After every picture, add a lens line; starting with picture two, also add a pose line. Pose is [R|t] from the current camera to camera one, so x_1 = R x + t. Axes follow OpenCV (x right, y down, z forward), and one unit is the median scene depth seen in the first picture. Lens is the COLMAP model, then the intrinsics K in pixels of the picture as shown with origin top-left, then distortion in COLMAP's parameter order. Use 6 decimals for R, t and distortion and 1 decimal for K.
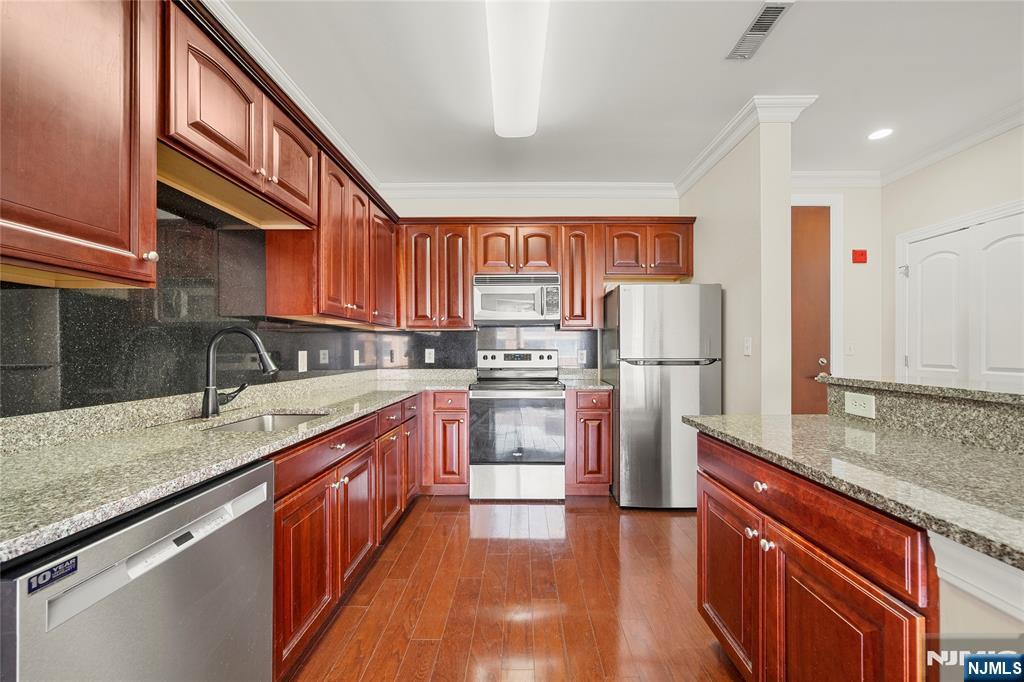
lens RADIAL K [[393.0, 0, 516.7], [0, 393.0, 348.9], [0, 0, 1]] dist [-0.000910, -0.000085]
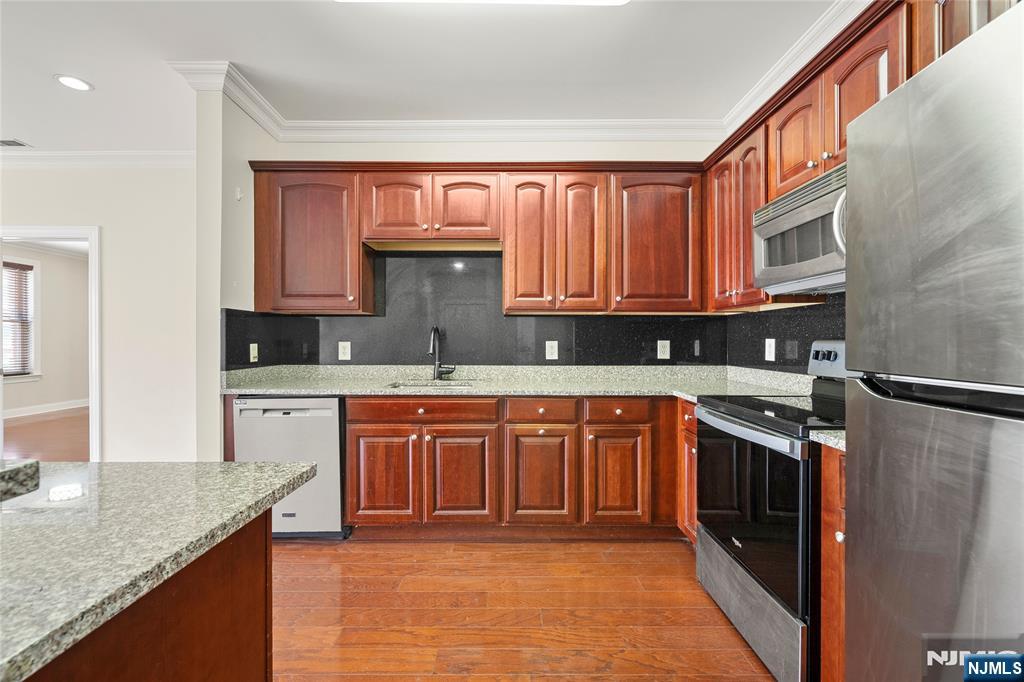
lens RADIAL K [[438.5, 0, 509.1], [0, 438.5, 340.8], [0, 0, 1]] dist [0.000852, 0.000179]
pose [[0.003581, 0.004494, -0.999983, 0.529444], [0.003468, 0.999984, 0.004506, -0.000986], [0.999988, -0.003484, 0.003565, 0.634887]]
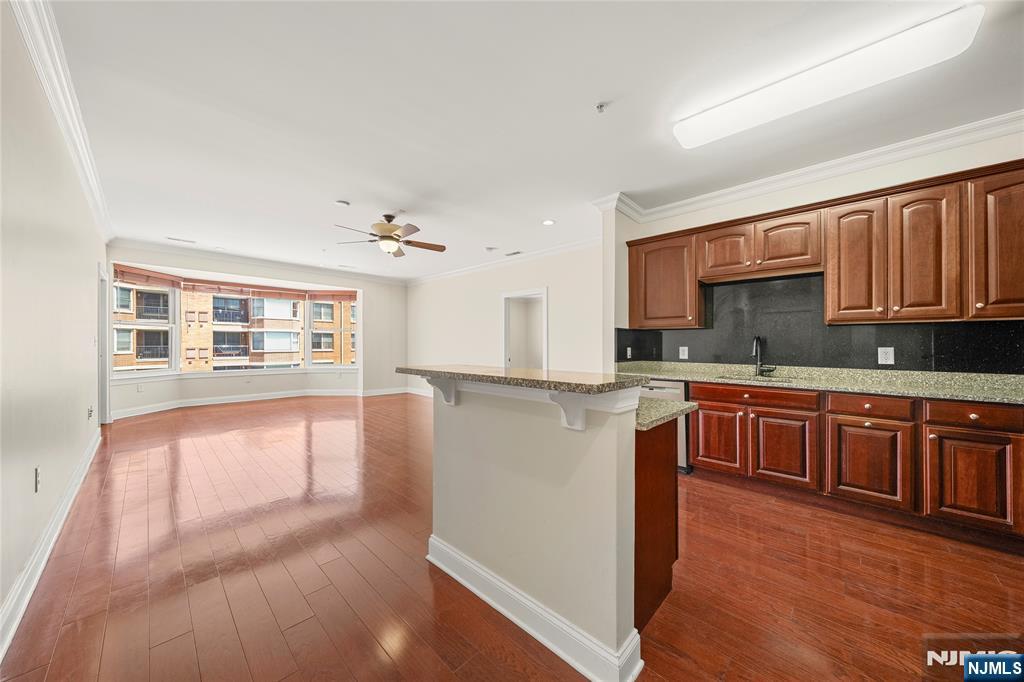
lens RADIAL K [[348.6, 0, 510.6], [0, 348.6, 341.0], [0, 0, 1]] dist [-0.001022, -0.000246]
pose [[-0.691365, -0.006997, -0.722472, 0.782990], [0.001249, 0.999940, -0.010880, -0.002827], [0.722504, -0.008424, -0.691315, 0.658398]]
